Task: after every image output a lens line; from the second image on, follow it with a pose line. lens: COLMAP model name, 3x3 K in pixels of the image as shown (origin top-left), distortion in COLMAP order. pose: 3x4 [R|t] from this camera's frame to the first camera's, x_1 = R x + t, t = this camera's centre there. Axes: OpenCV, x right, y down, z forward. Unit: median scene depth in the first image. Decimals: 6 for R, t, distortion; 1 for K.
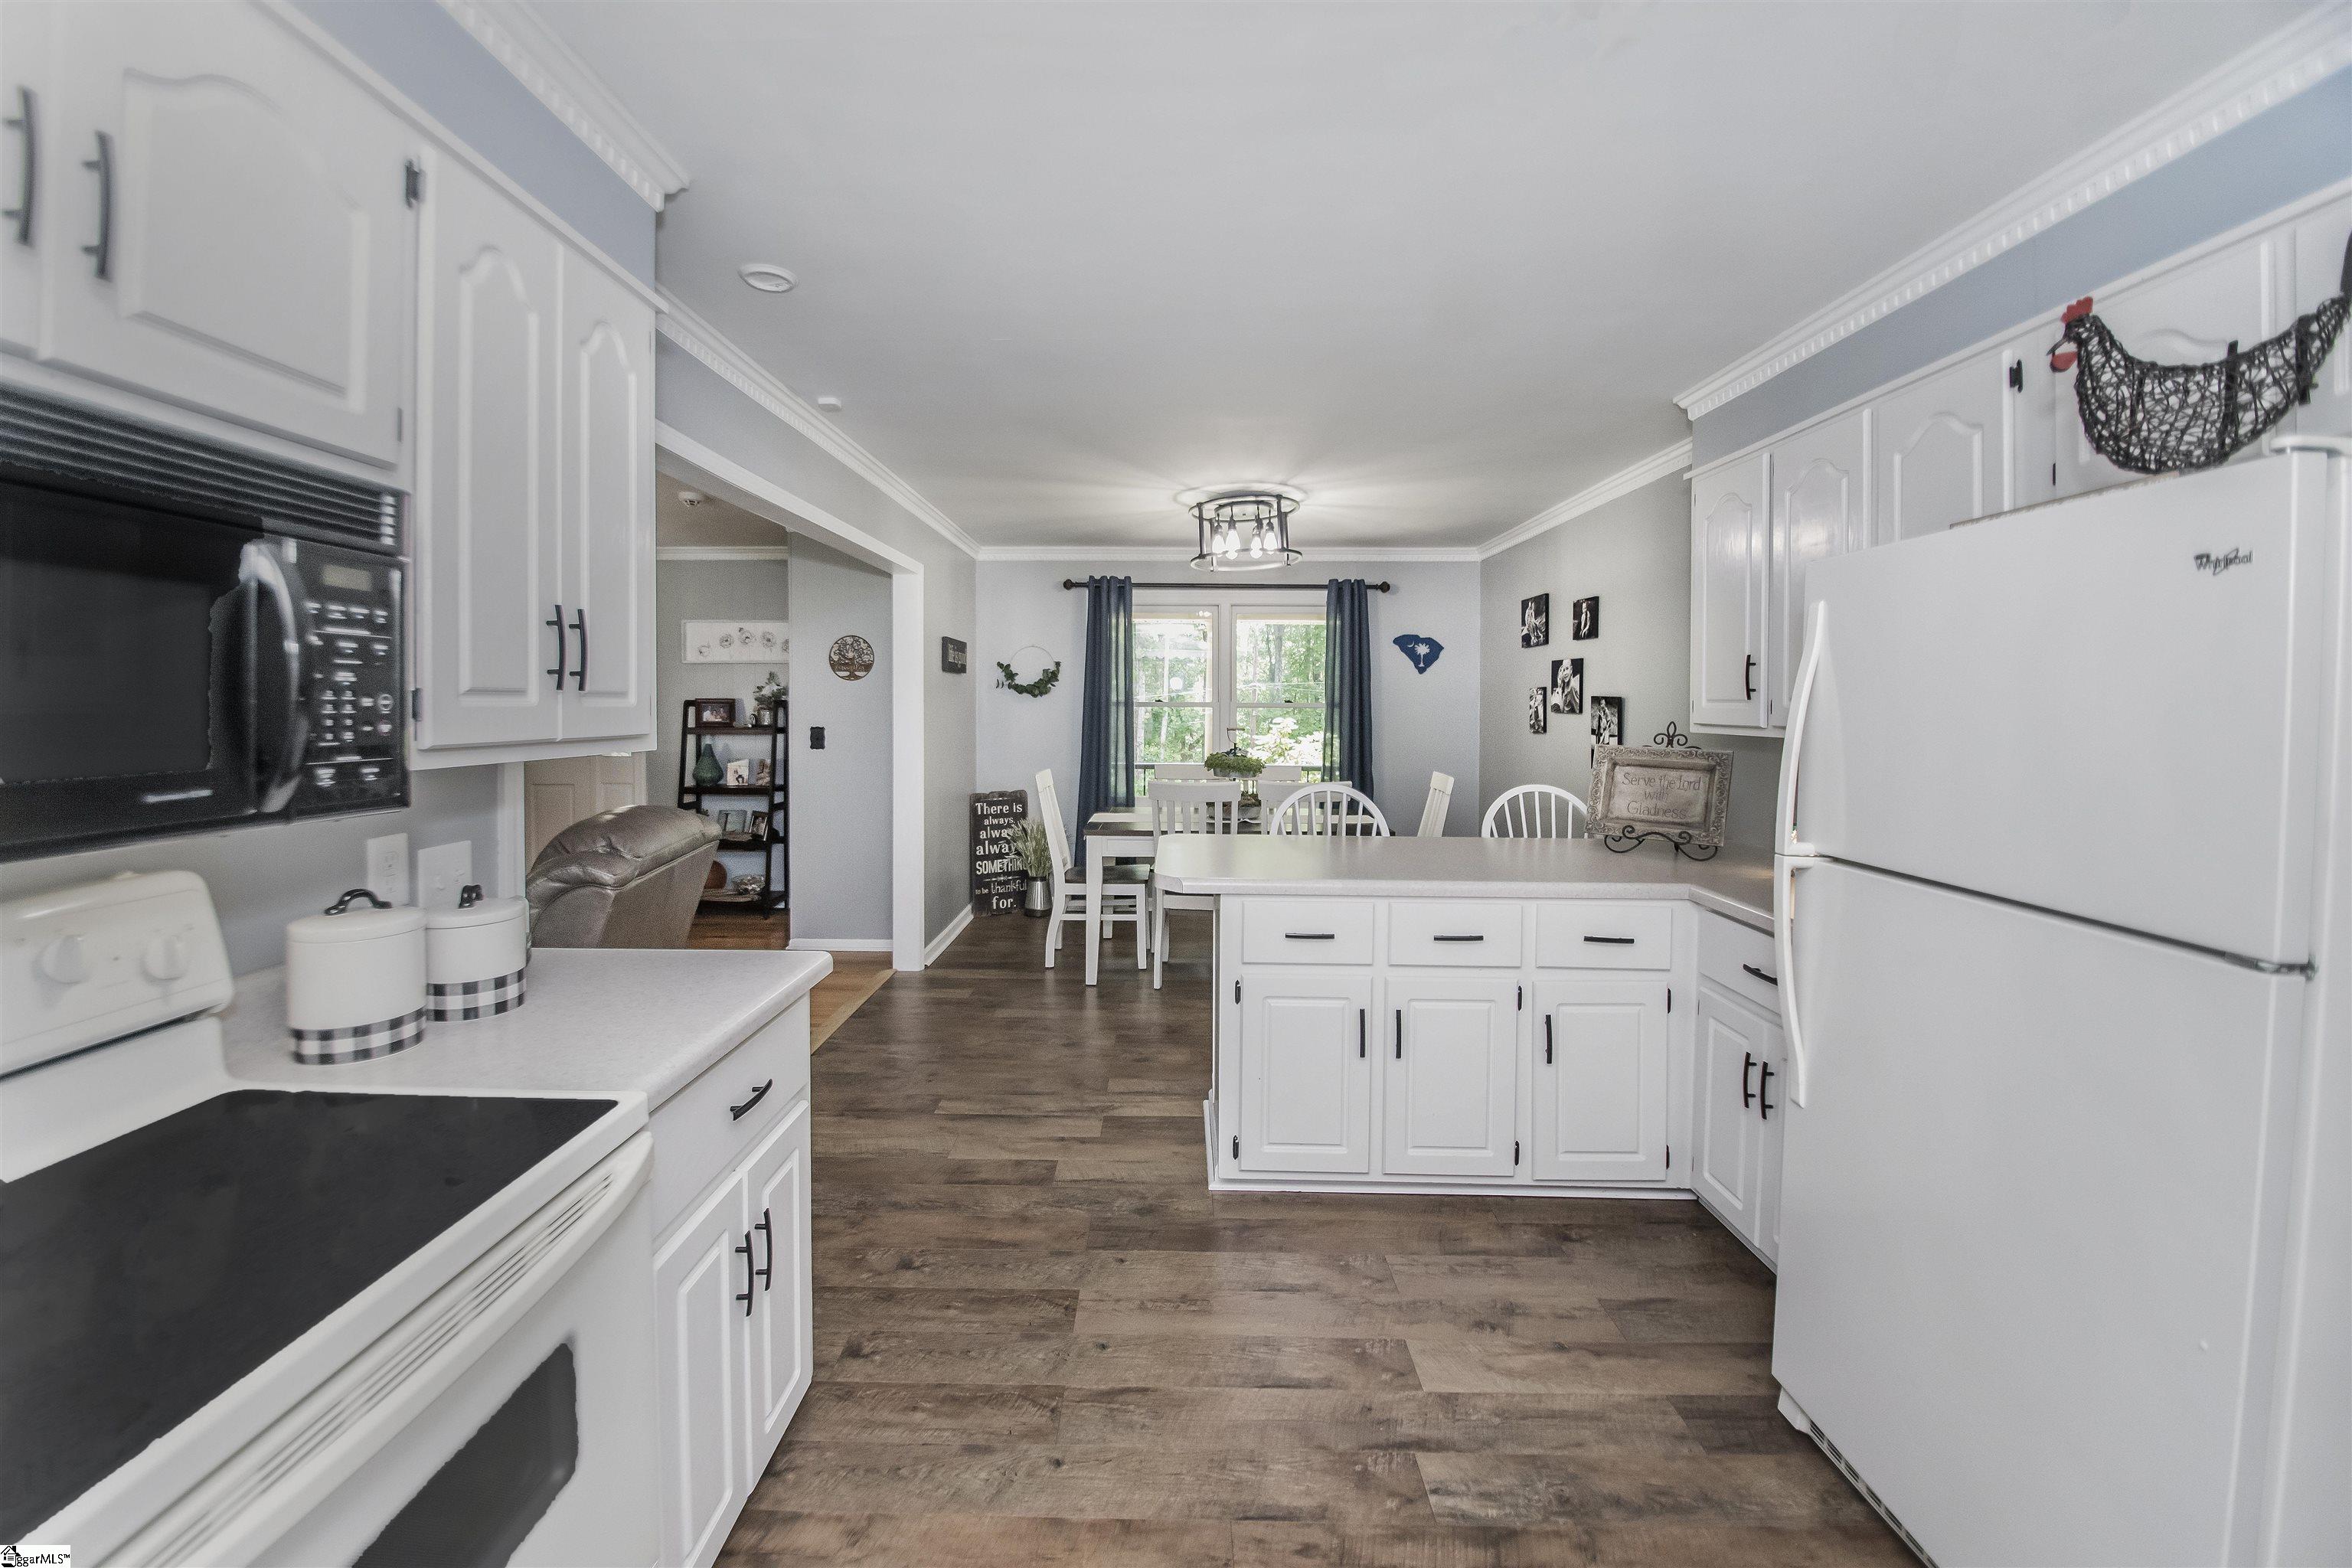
lens RADIAL K [[962.3, 0, 1135.9], [0, 962.3, 713.5], [0, 0, 1]] dist [-0.033880, -0.000477]
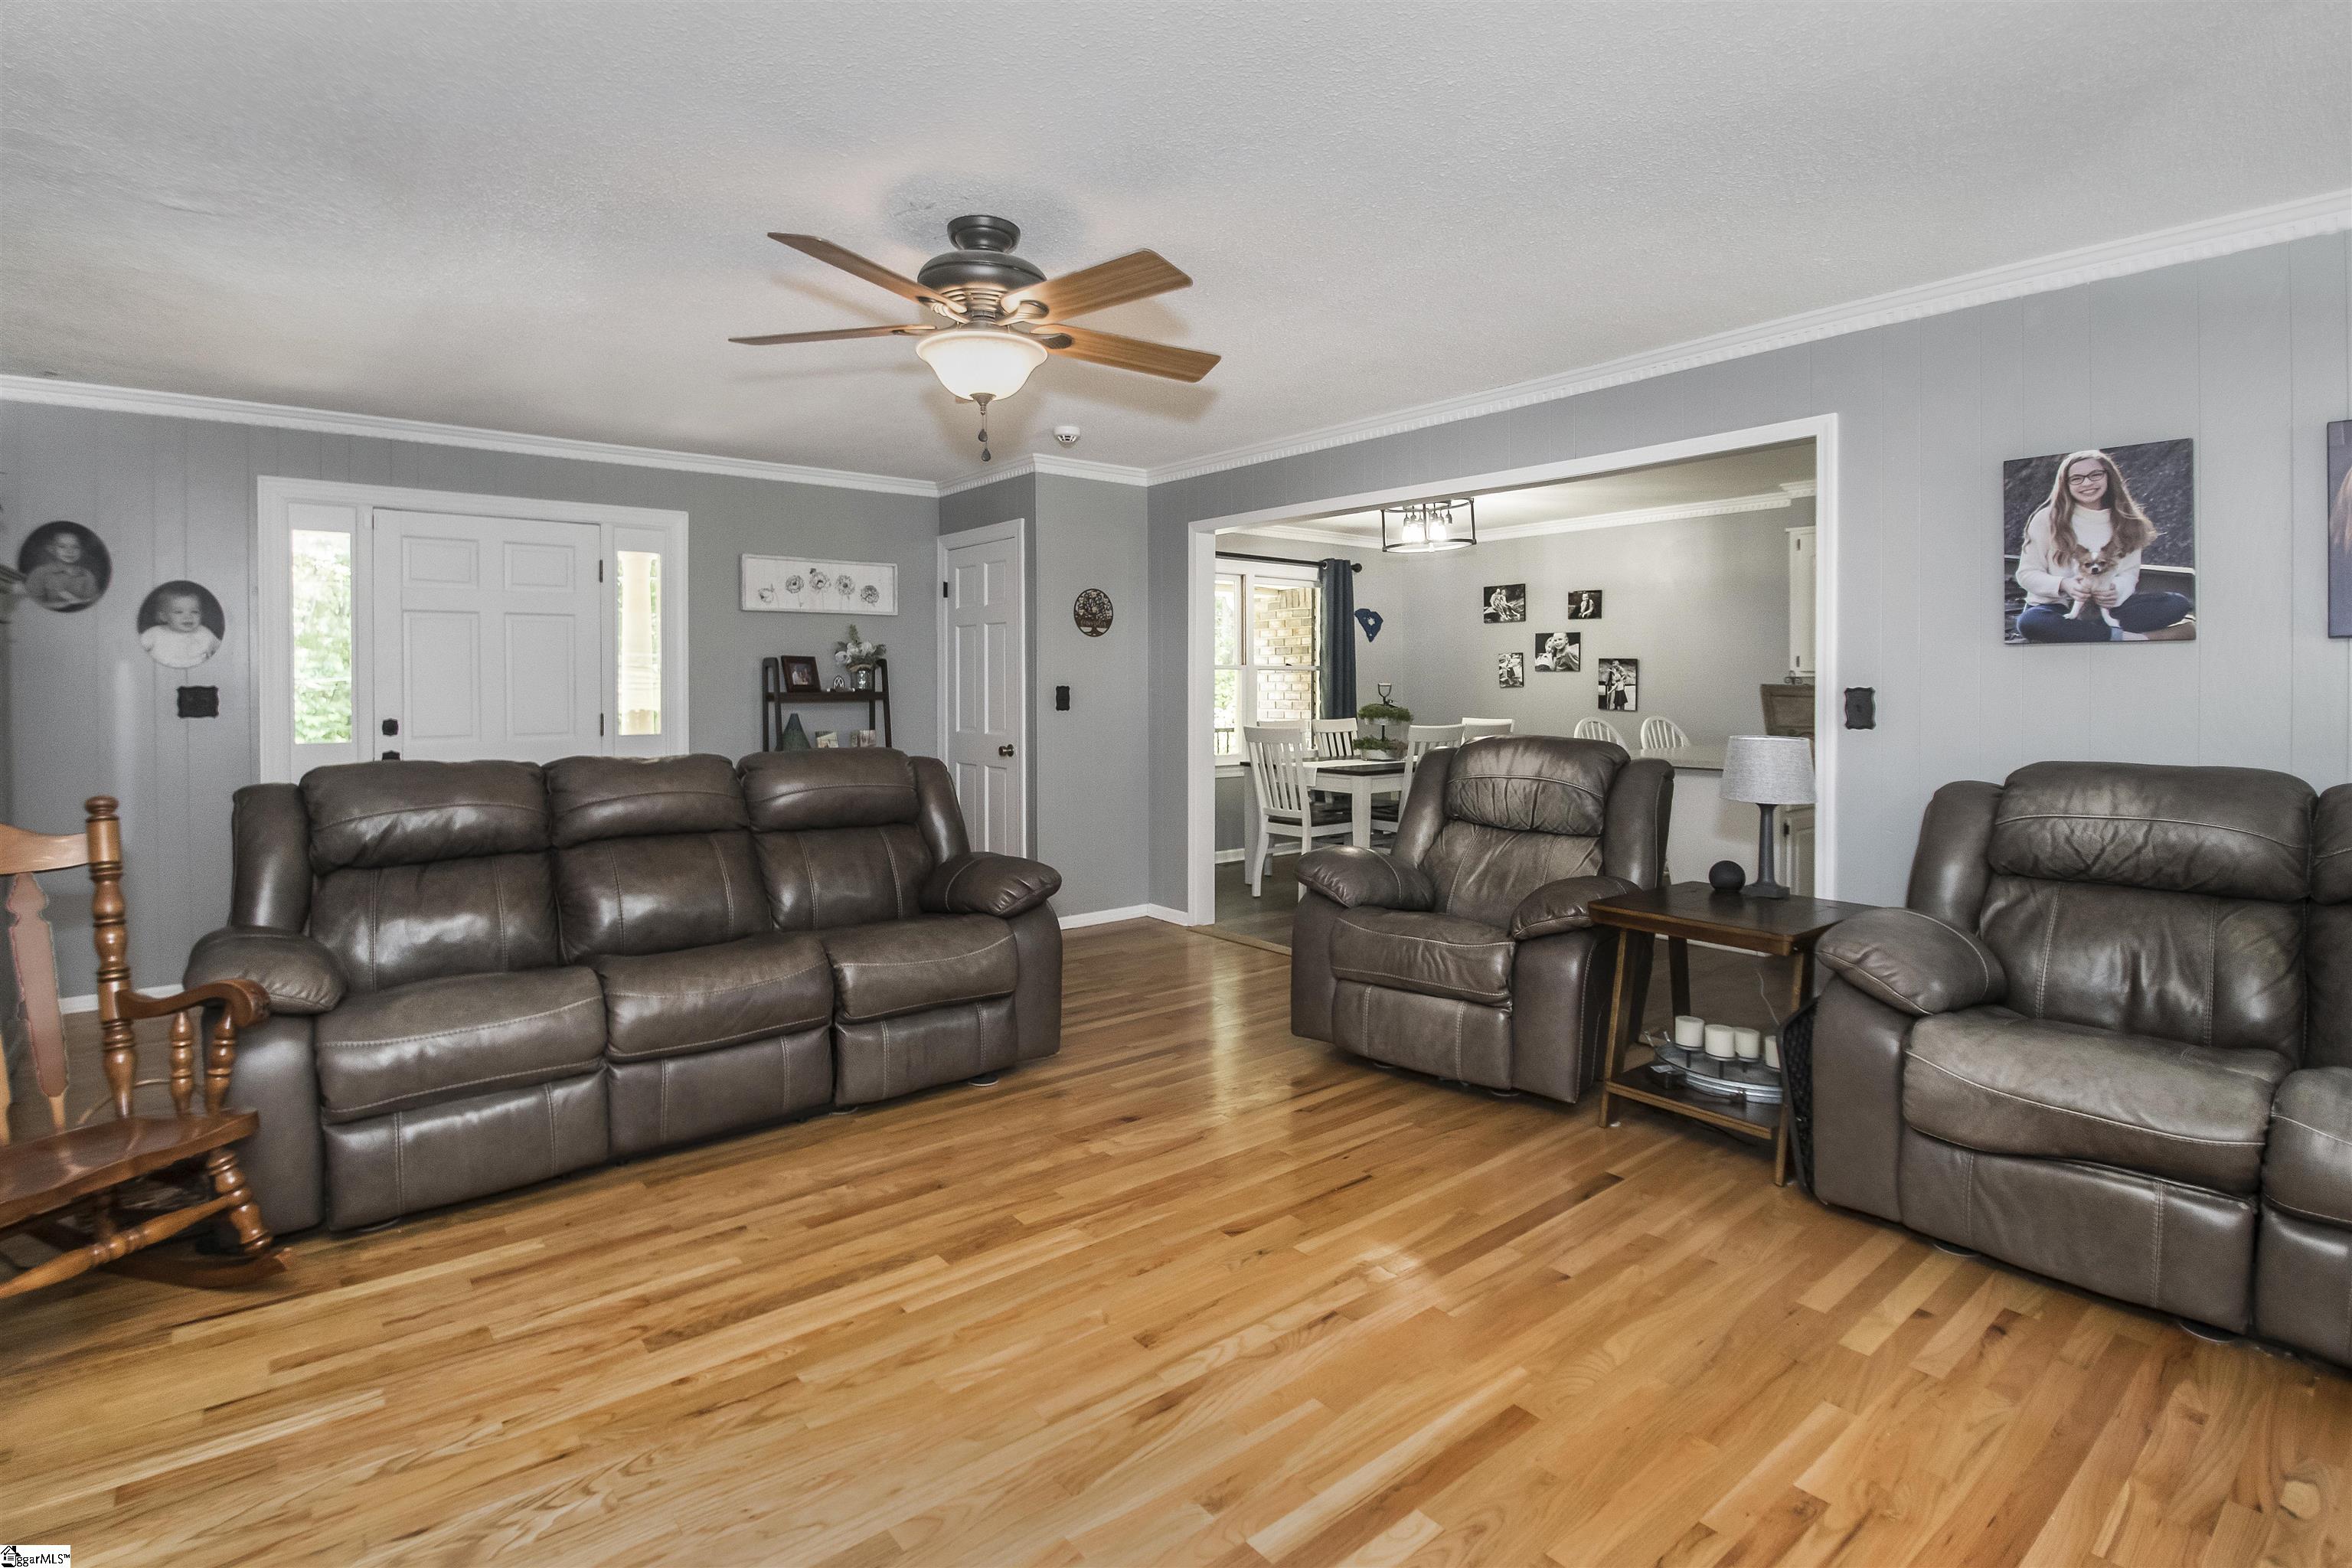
lens RADIAL K [[1149.6, 0, 1148.0], [0, 1149.6, 689.1], [0, 0, 1]] dist [-0.026099, -0.000232]
pose [[0.753179, -0.008248, 0.657764, -1.901256], [0.013256, 0.999909, -0.002642, 0.038153], [-0.657682, 0.010709, 0.753219, 0.238950]]
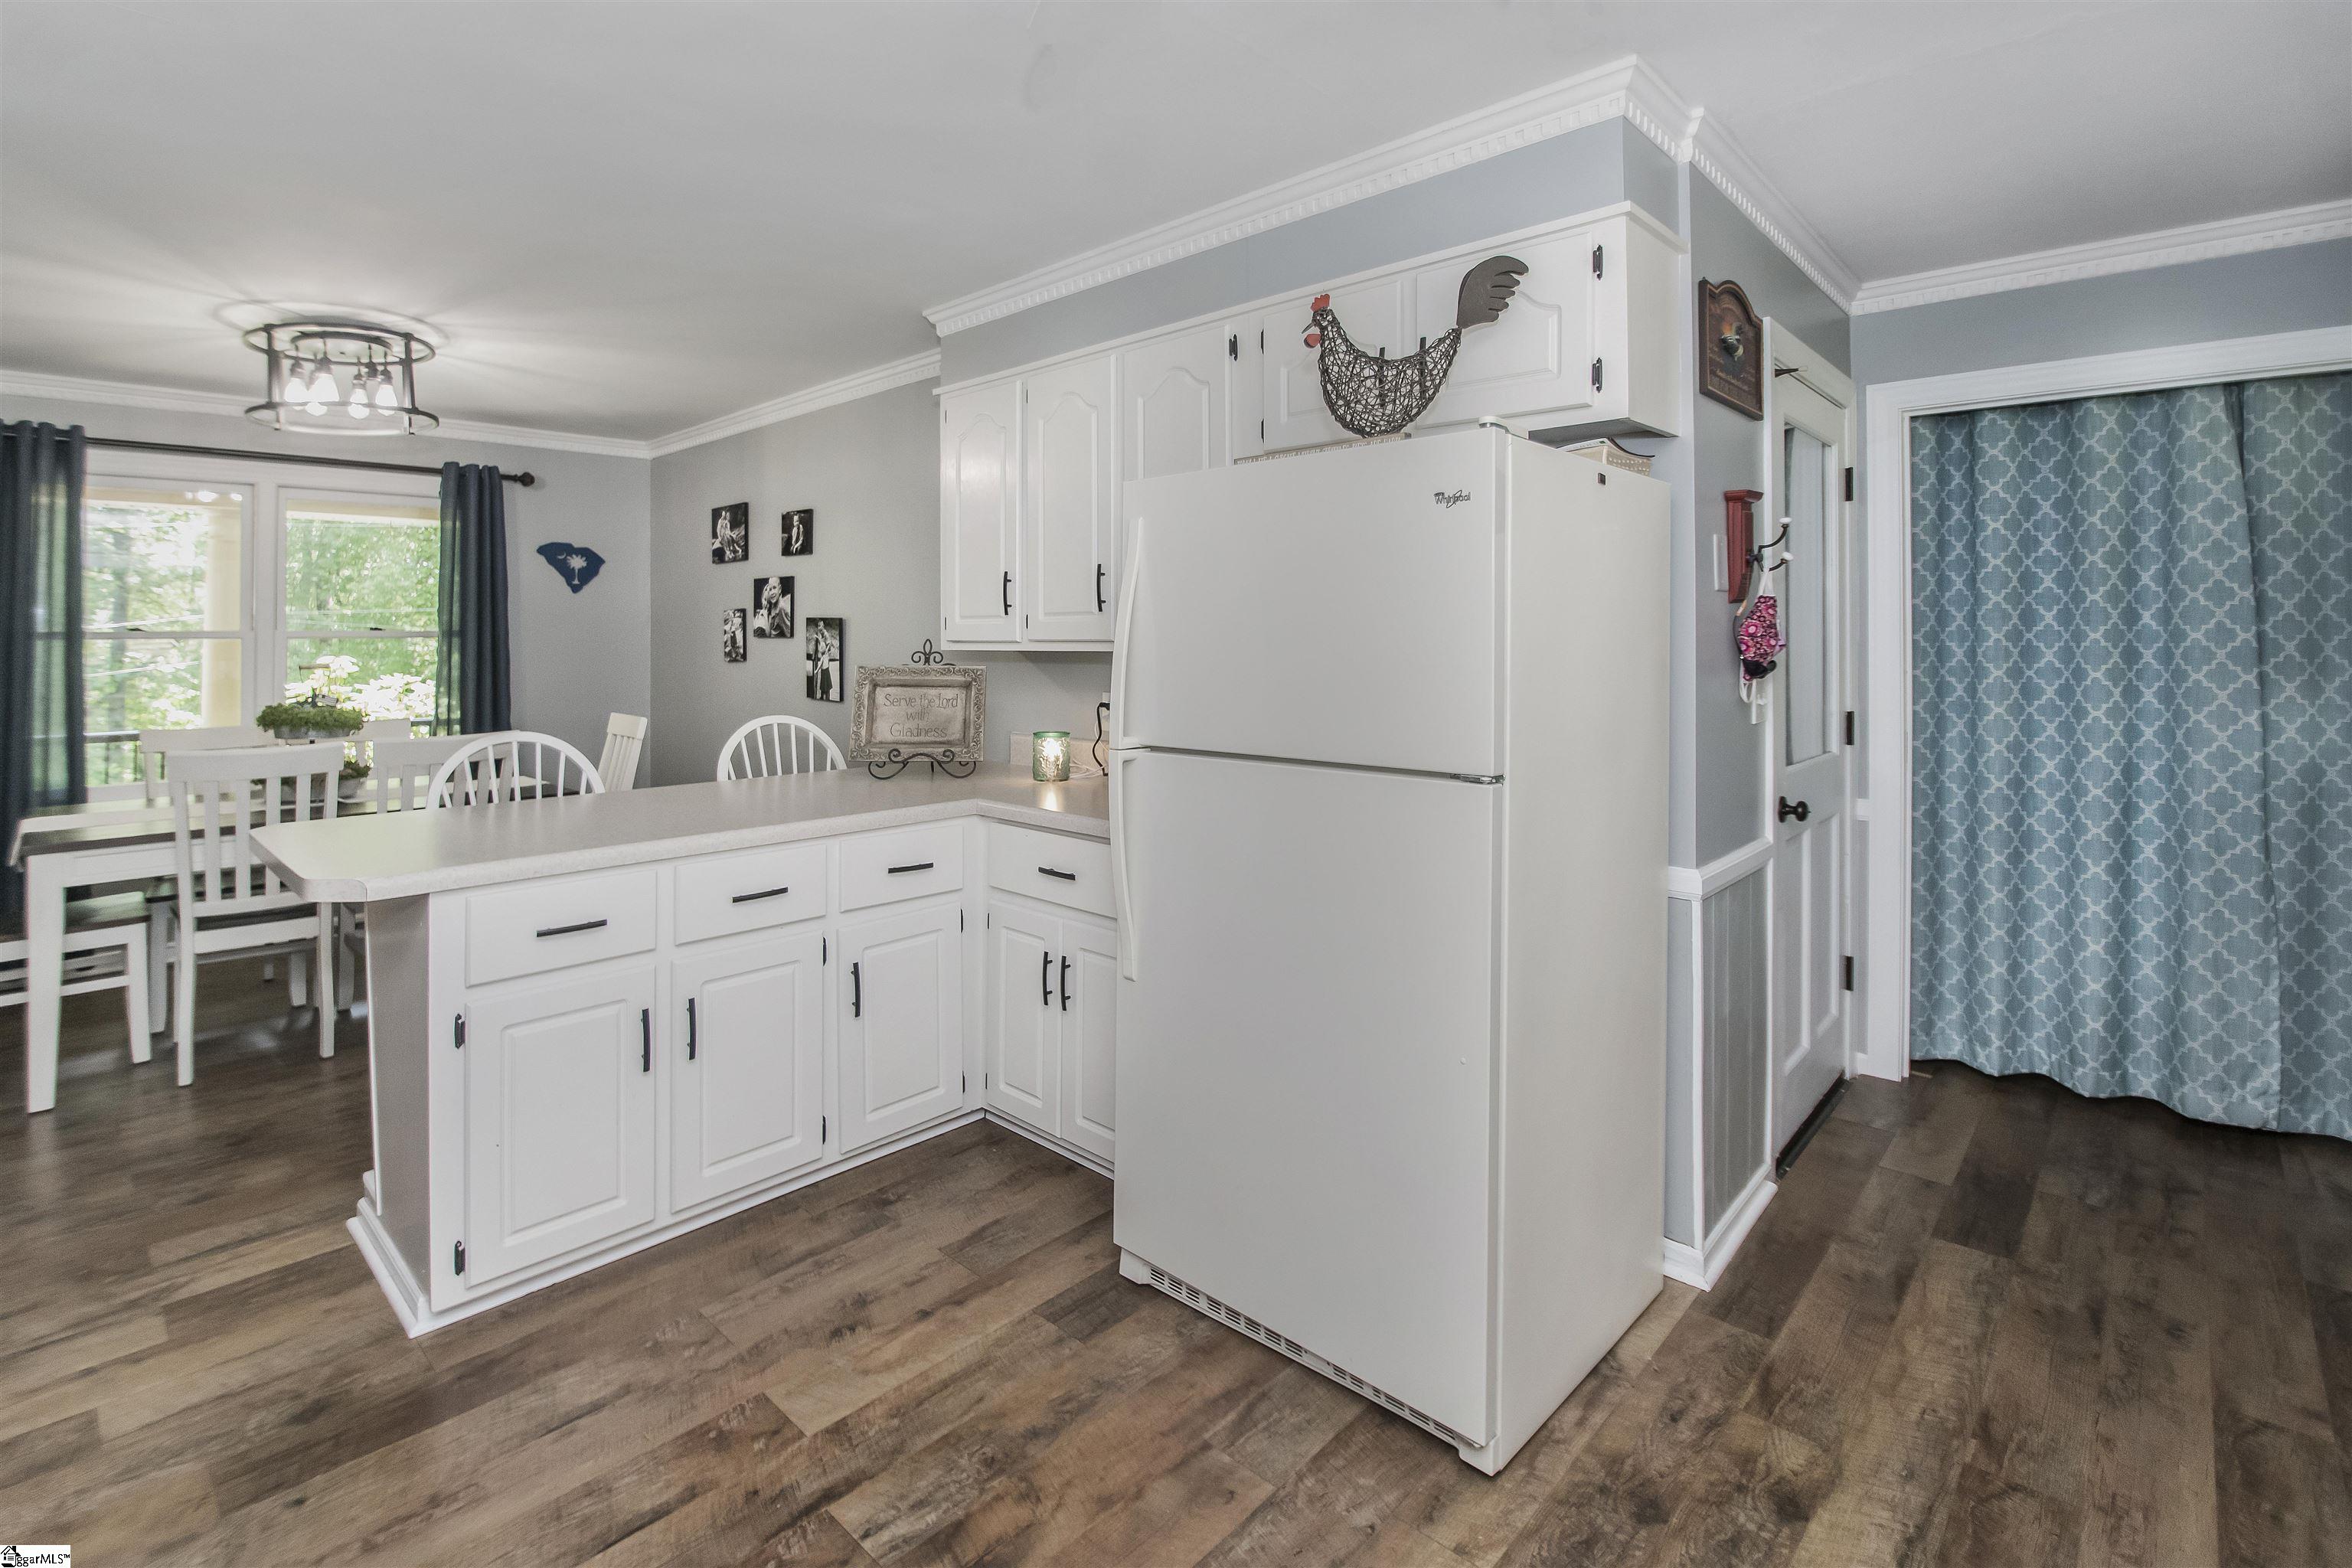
lens RADIAL K [[1097.4, 0, 1181.8], [0, 1097.4, 627.2], [0, 0, 1]] dist [-0.025602, -0.003325]
pose [[0.649570, -0.006800, 0.760271, -0.137121], [0.021939, 0.999711, -0.009803, 0.014762], [-0.759985, 0.023048, 0.649532, 0.079762]]
